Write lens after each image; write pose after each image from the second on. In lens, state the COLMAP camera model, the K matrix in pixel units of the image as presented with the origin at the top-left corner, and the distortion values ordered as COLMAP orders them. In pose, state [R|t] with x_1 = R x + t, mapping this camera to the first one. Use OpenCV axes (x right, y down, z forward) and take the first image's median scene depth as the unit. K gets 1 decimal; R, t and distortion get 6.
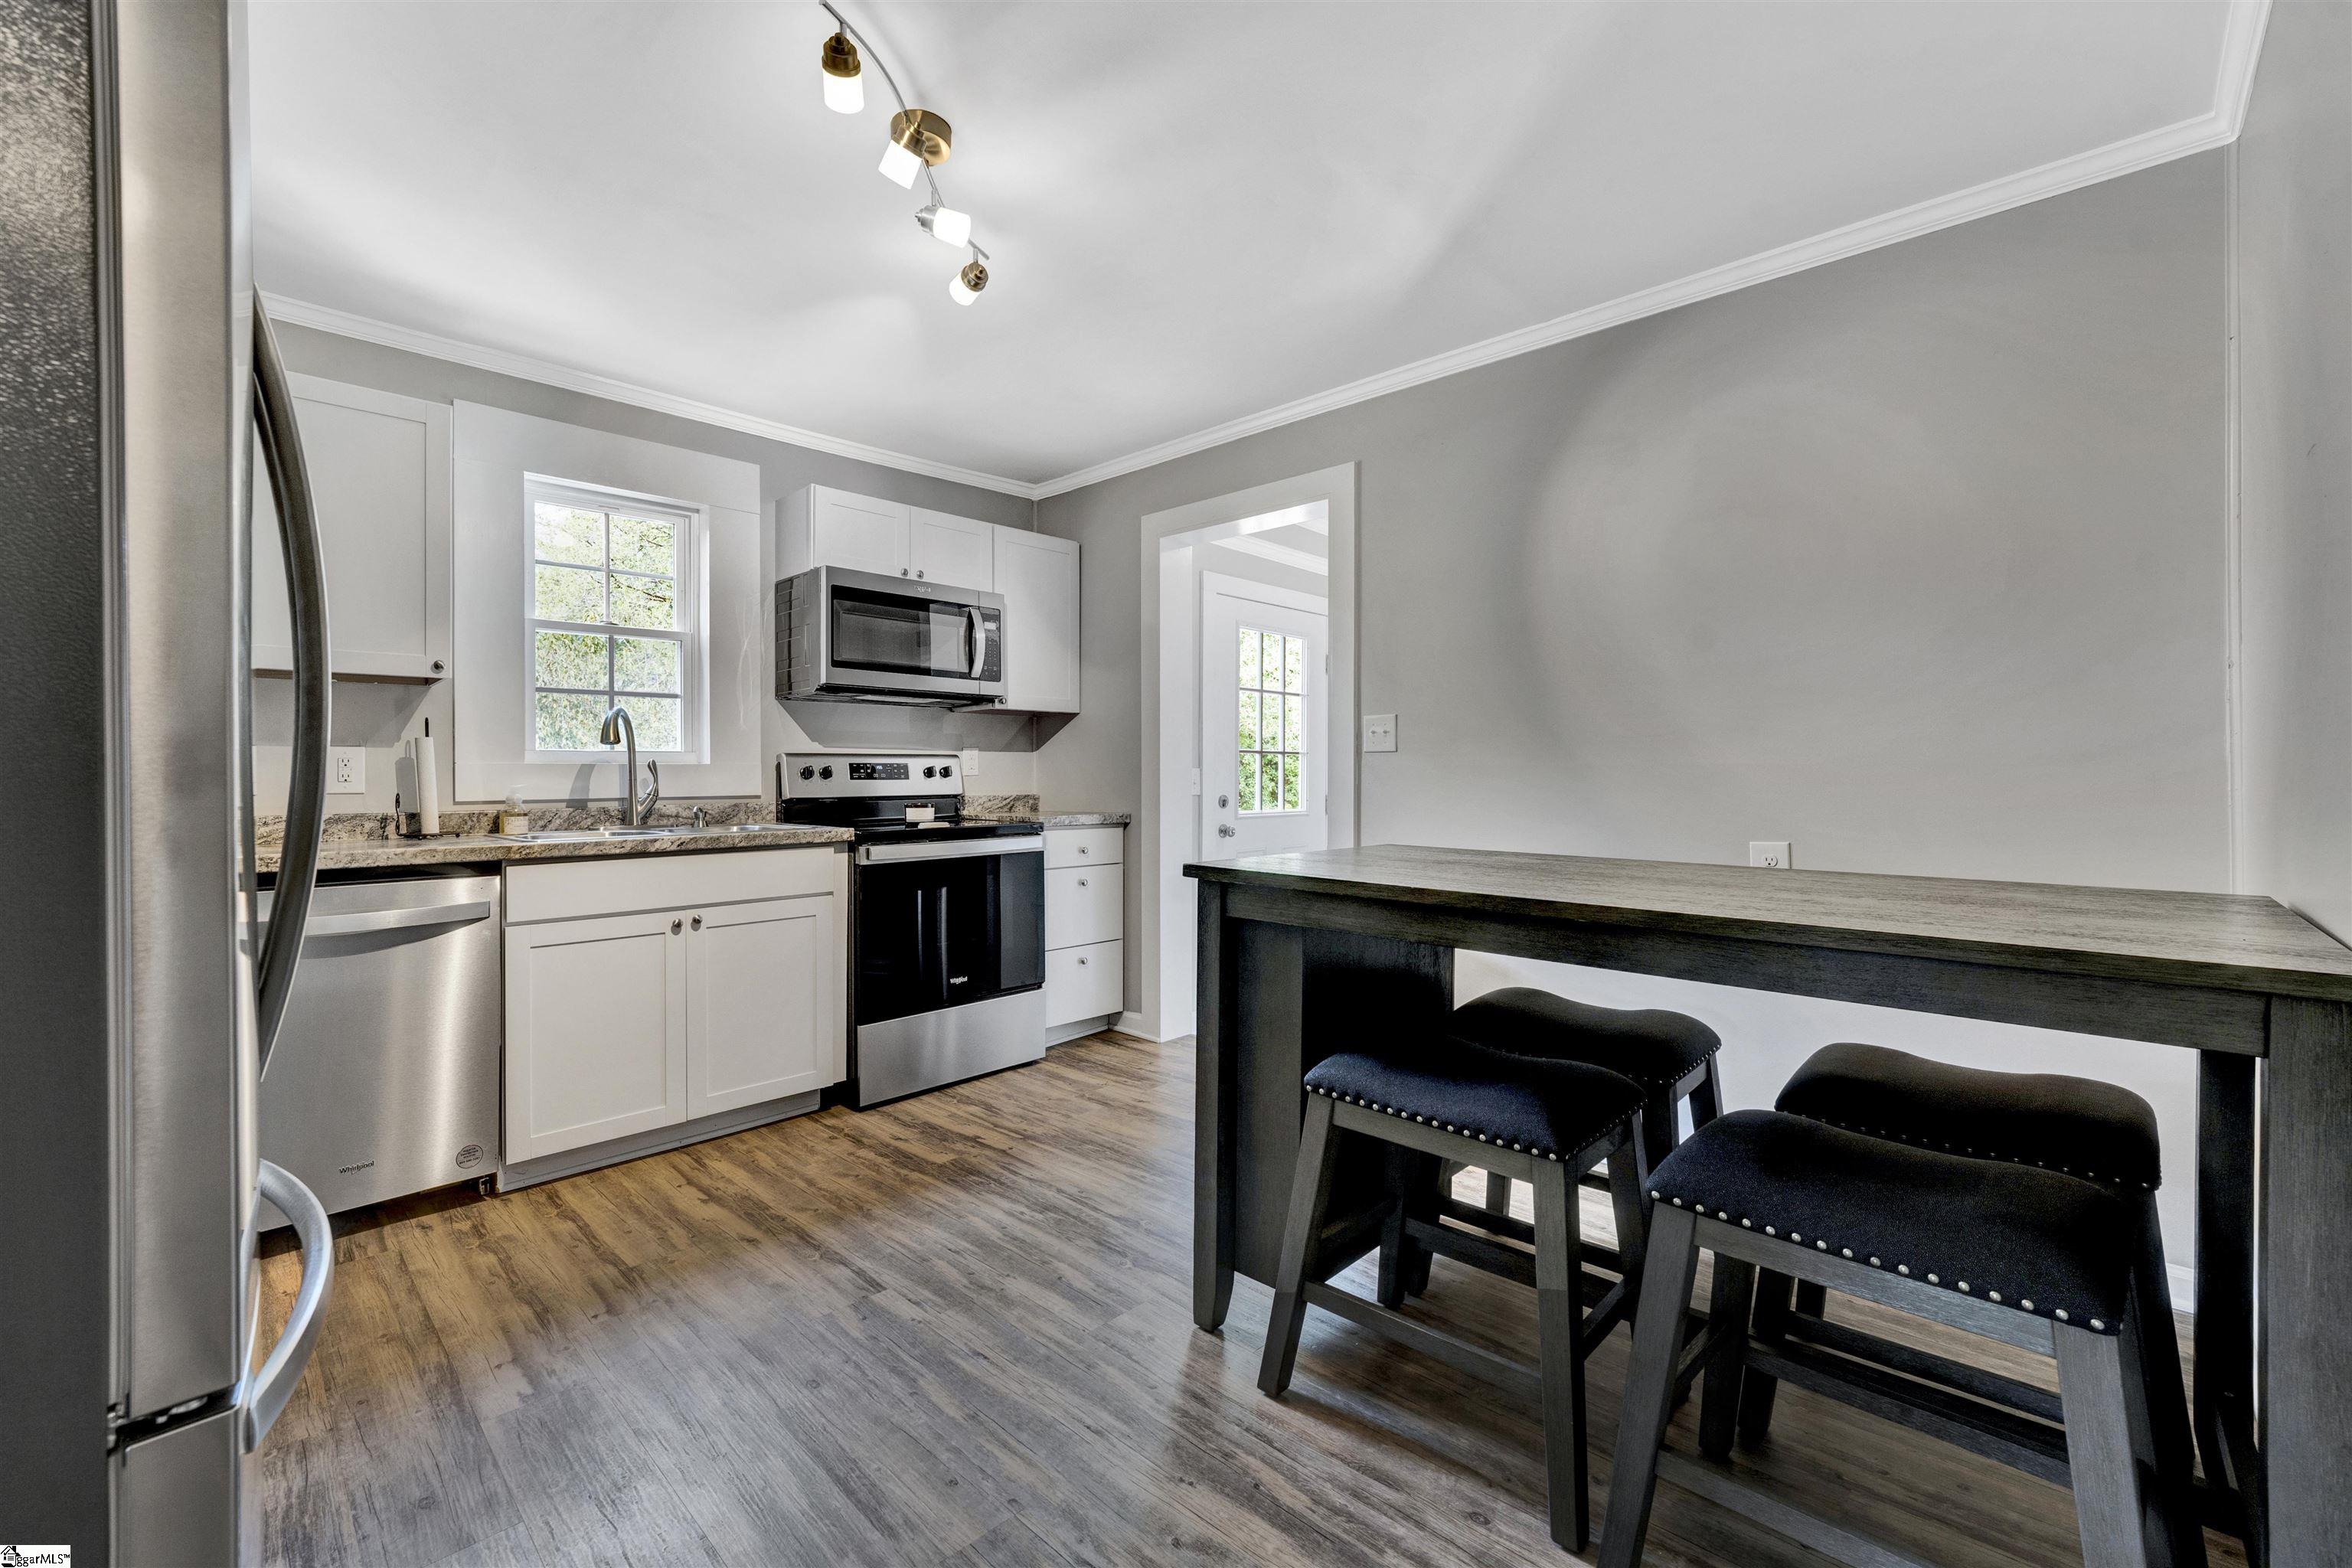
lens RADIAL K [[889.2, 0, 1181.4], [0, 889.2, 758.0], [0, 0, 1]] dist [0.023847, -0.000059]
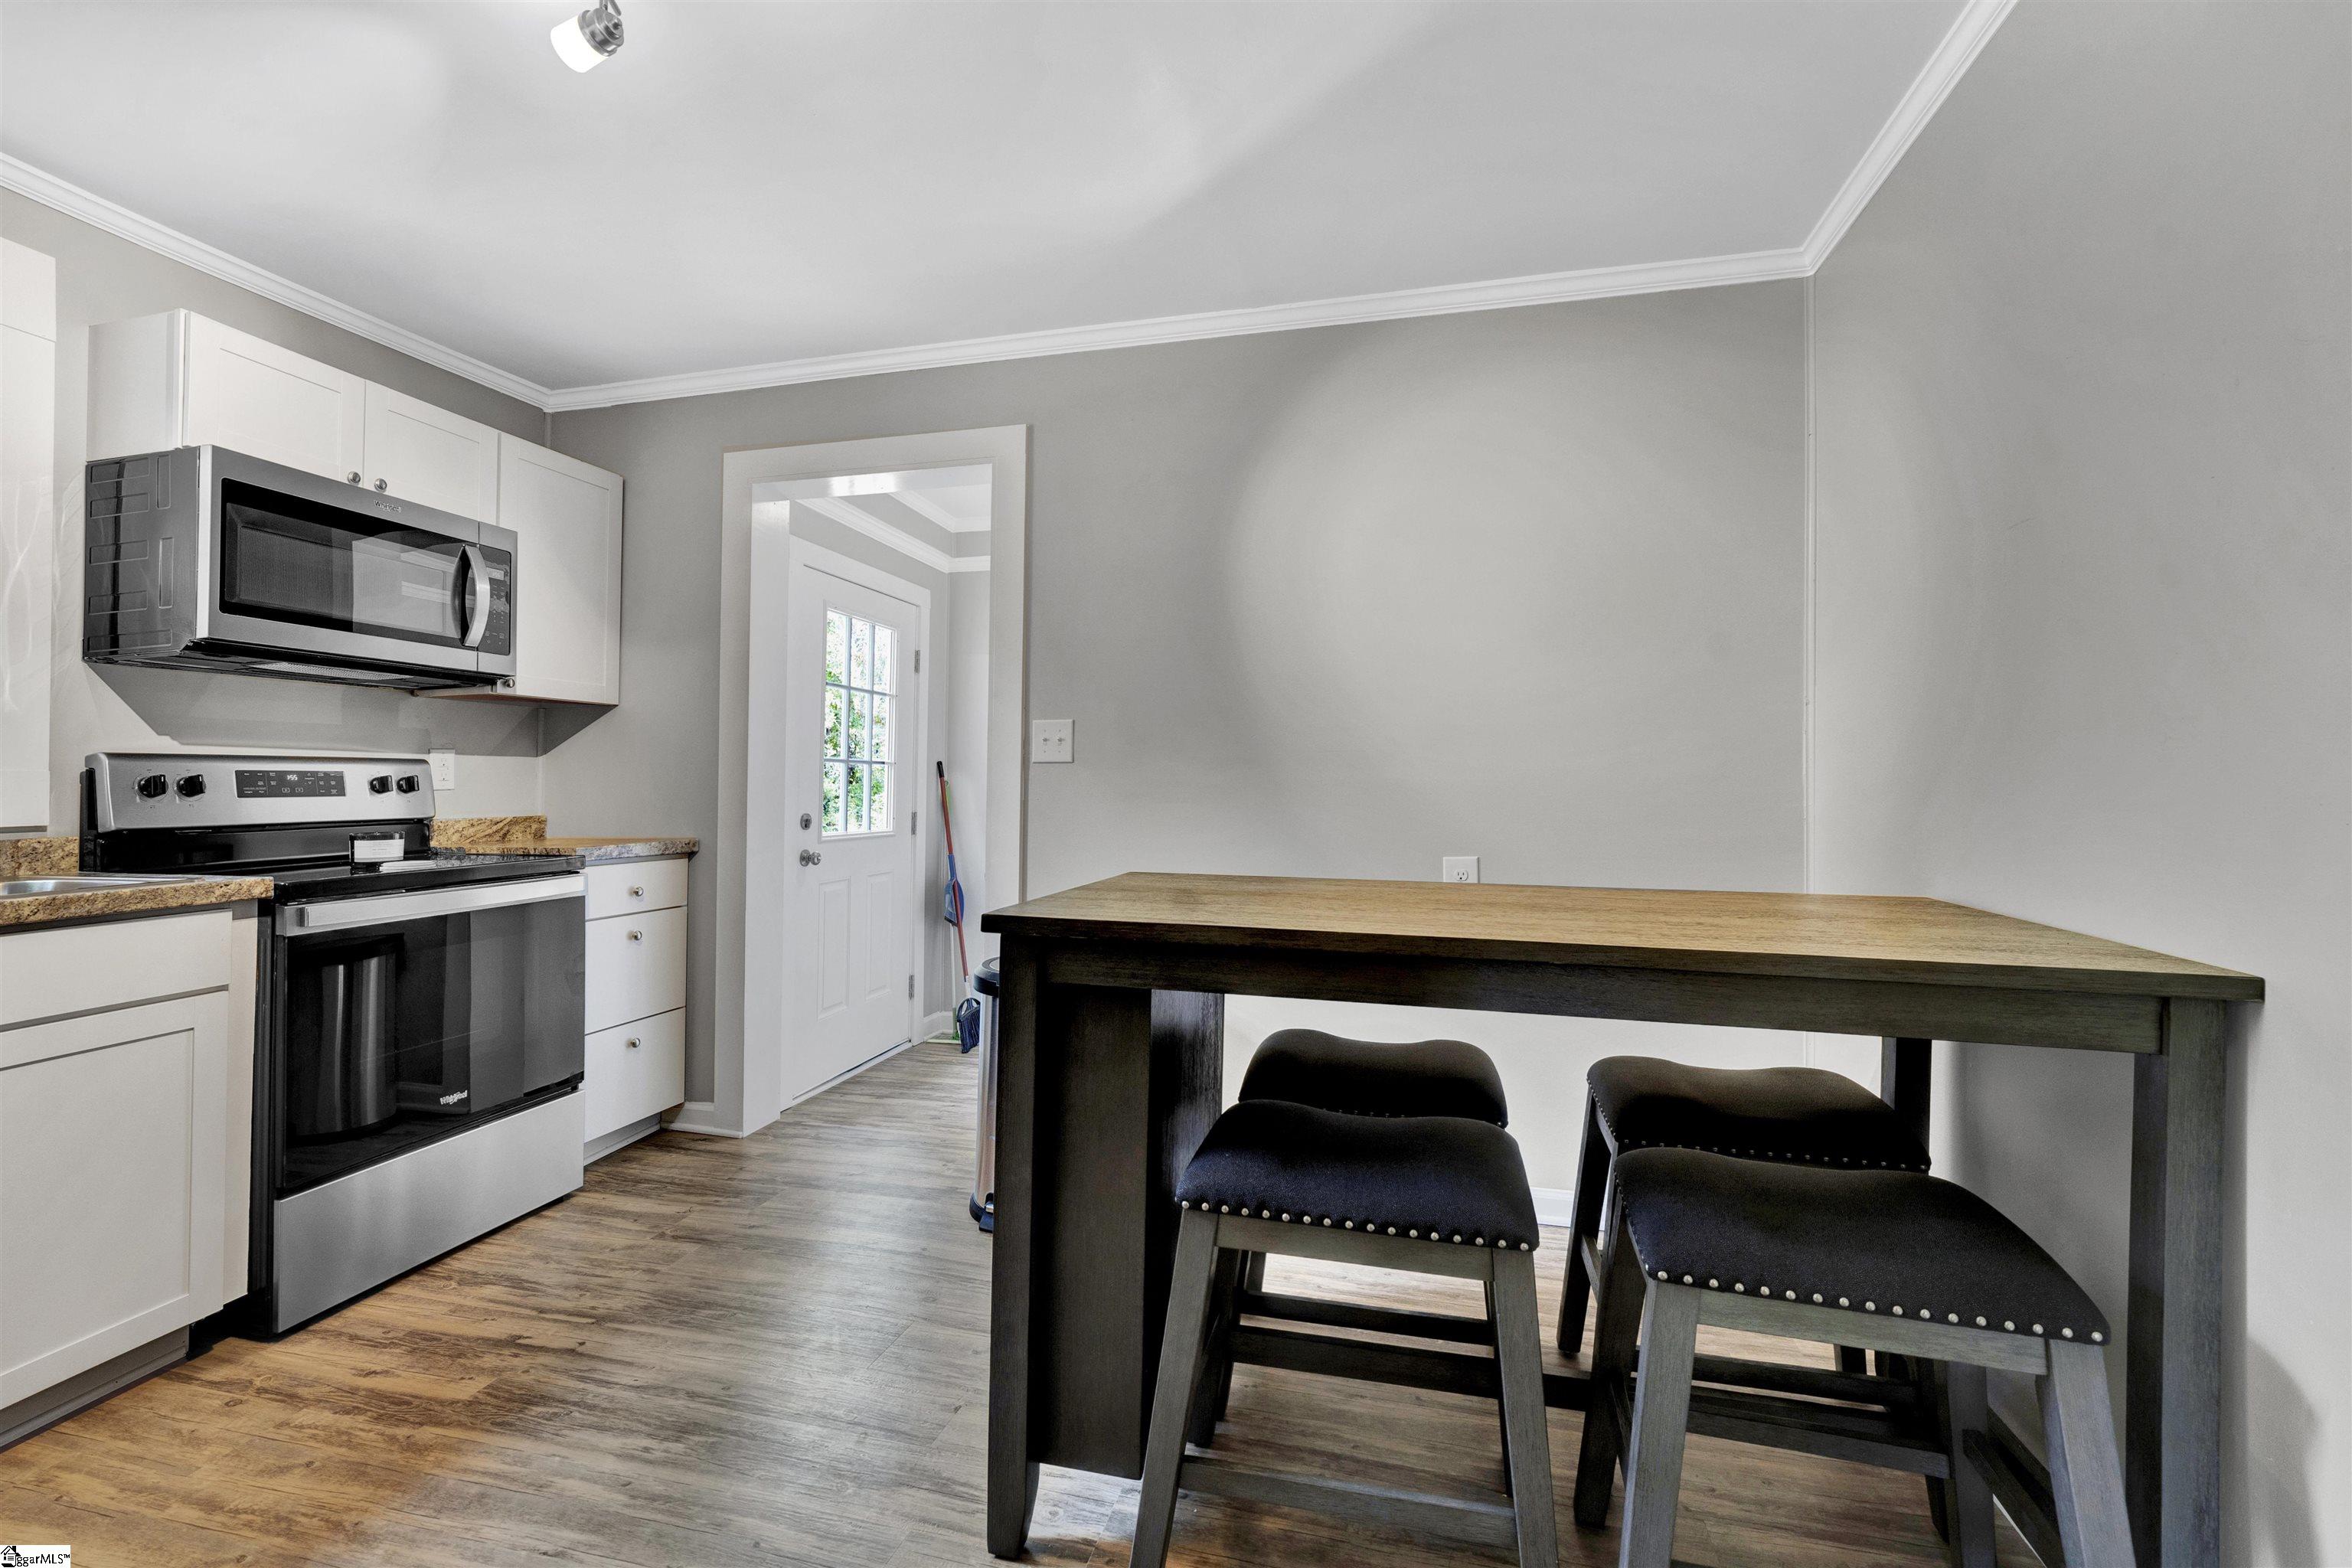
lens RADIAL K [[950.0, 0, 1083.9], [0, 950.0, 757.3], [0, 0, 1]] dist [0.013130, 0.000437]
pose [[0.897894, 0.014879, 0.439960, -0.151733], [-0.009683, 0.999854, -0.014052, 0.000243], [-0.440105, 0.008357, 0.897907, 0.155130]]
